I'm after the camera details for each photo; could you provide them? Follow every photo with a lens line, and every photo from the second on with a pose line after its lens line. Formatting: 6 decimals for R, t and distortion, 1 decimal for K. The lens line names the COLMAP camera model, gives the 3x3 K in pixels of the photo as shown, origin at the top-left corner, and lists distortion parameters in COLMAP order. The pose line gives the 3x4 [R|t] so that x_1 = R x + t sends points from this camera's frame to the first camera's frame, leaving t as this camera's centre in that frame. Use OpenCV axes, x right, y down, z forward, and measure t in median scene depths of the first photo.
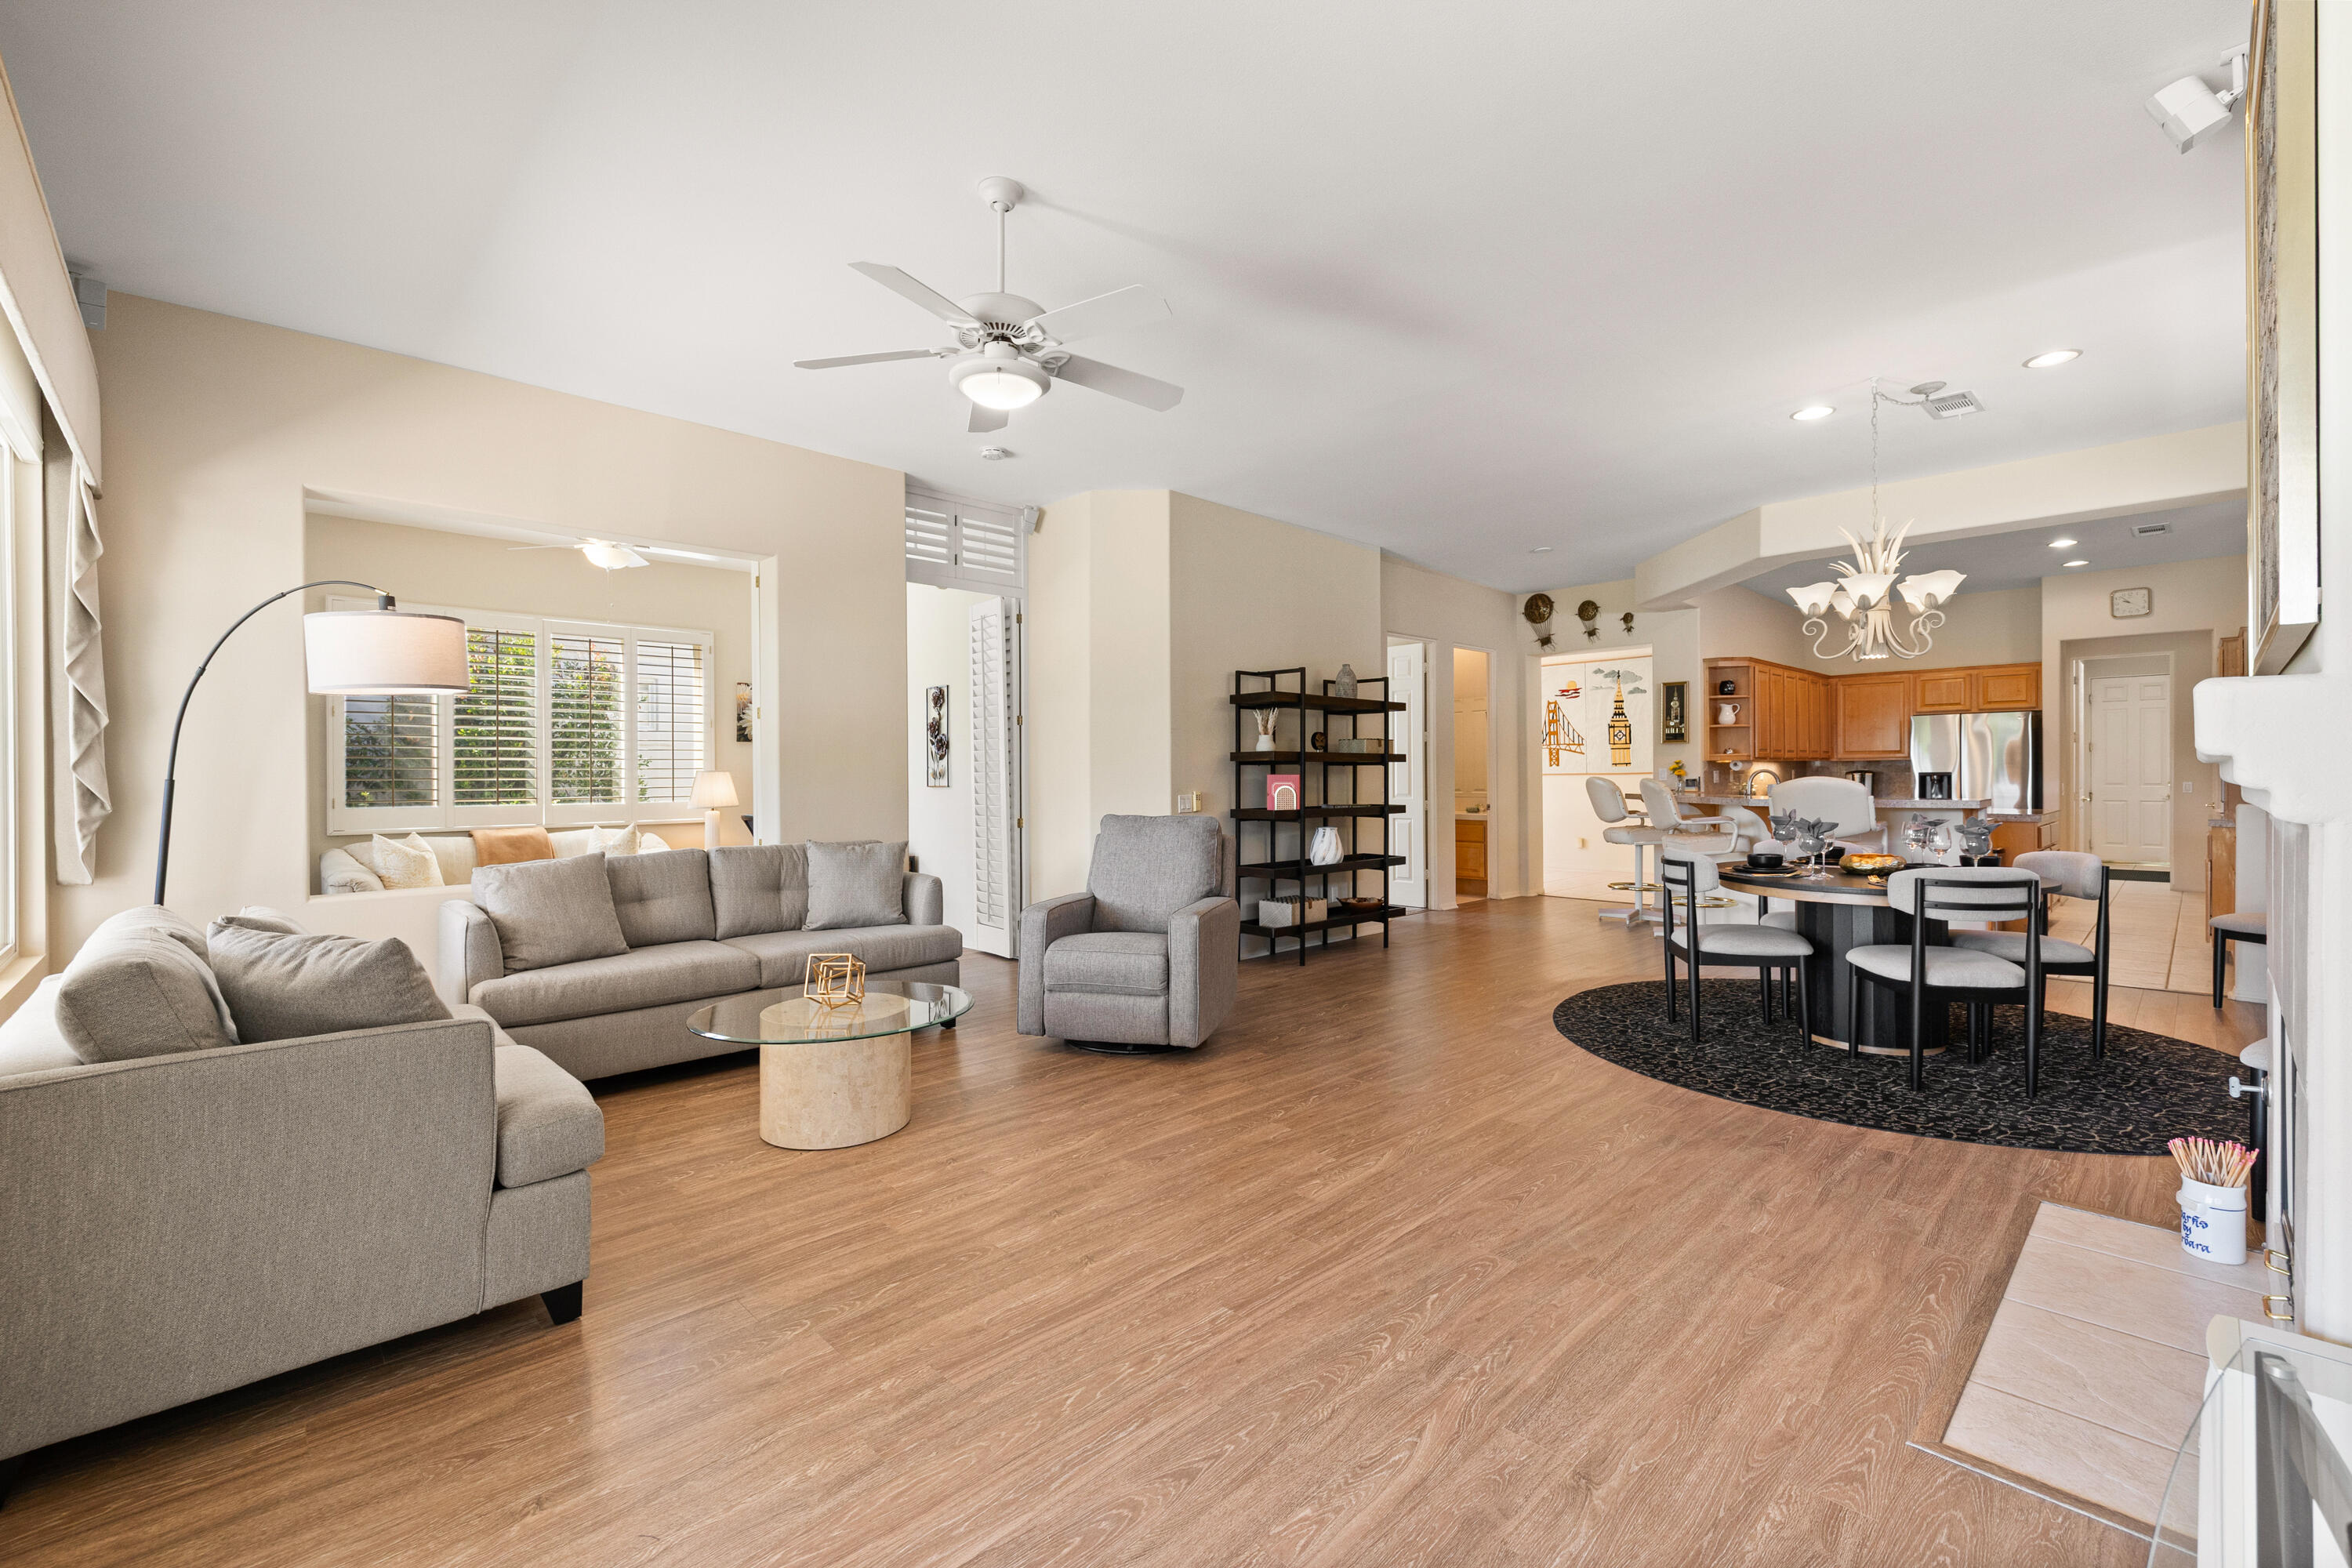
lens RADIAL K [[983.8, 0, 1176.6], [0, 983.8, 782.8], [0, 0, 1]] dist [0.000043, -0.000540]
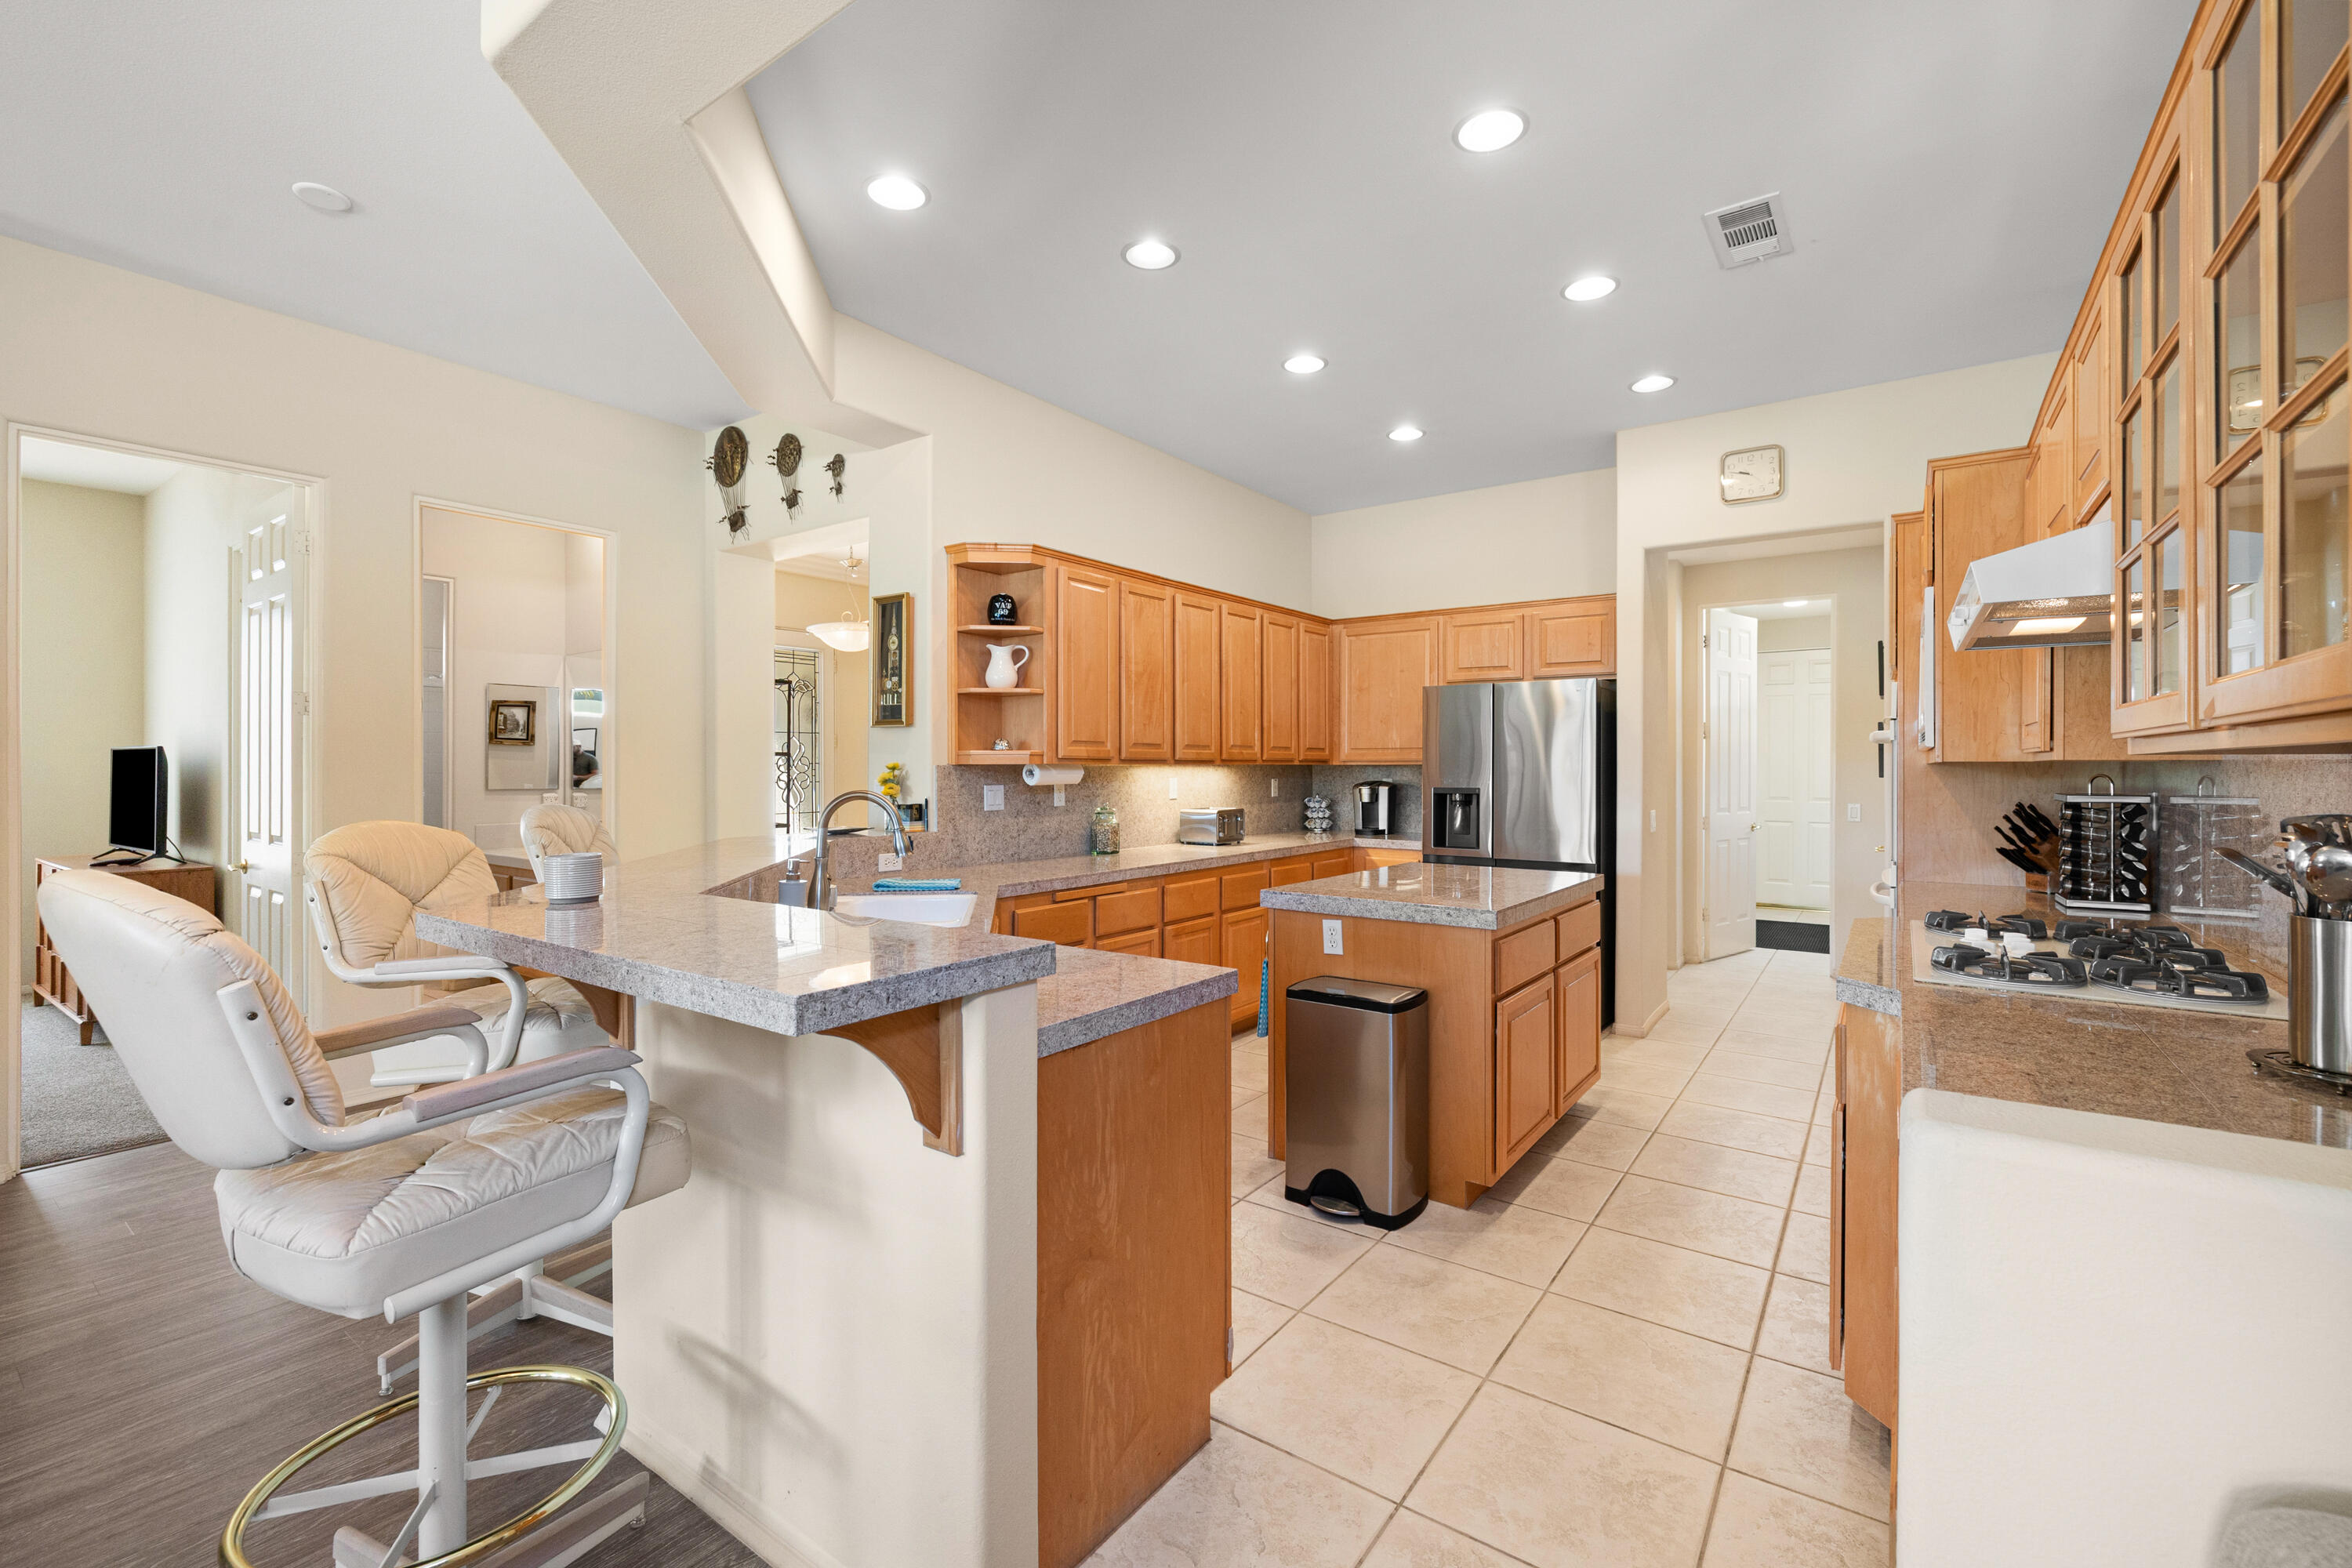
lens RADIAL K [[983.8, 0, 1178.1], [0, 983.8, 773.6], [0, 0, 1]] dist [0.000043, -0.000540]
pose [[0.984473, 0.005710, 0.175441, 0.541029], [-0.005899, 0.999982, 0.000561, -0.018503], [-0.175435, -0.001587, 0.984490, 0.500317]]
